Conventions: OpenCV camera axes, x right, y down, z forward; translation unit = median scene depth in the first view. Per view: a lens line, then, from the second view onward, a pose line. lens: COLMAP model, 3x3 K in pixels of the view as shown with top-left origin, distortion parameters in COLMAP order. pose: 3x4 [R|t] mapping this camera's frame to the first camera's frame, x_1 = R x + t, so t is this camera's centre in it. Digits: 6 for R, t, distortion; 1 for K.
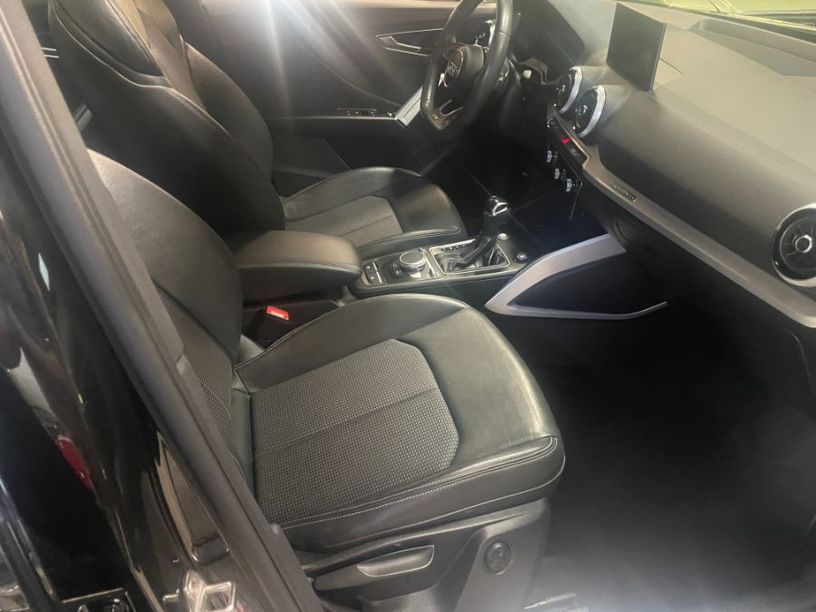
lens RADIAL K [[621.6, 0, 407.4], [0, 621.6, 303.4], [0, 0, 1]] dist [0.068700, -0.084645]
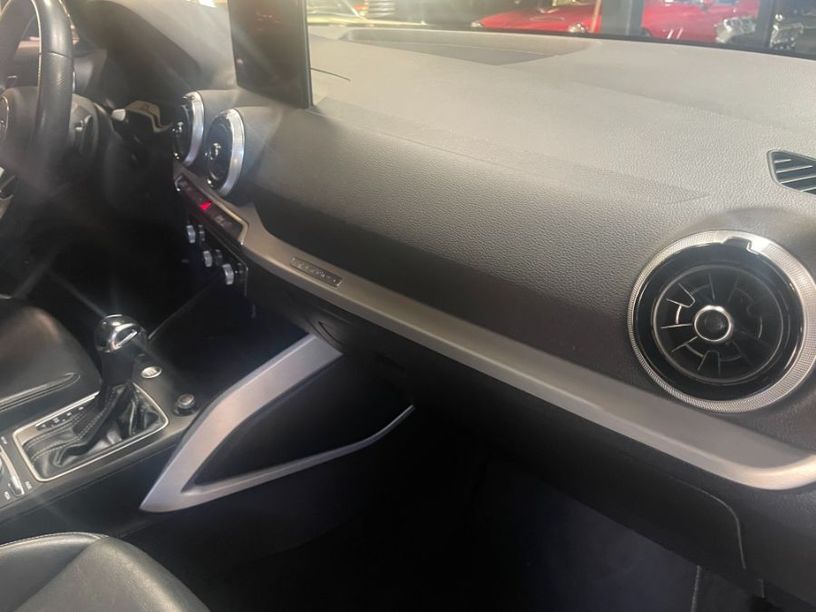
lens RADIAL K [[621.6, 0, 405.9], [0, 621.6, 306.6], [0, 0, 1]] dist [0.068700, -0.084645]
pose [[0.871785, -0.232093, 0.431421, 0.132220], [0.276984, 0.959898, -0.043309, -0.080704], [-0.404068, 0.157253, 0.901111, 0.370155]]
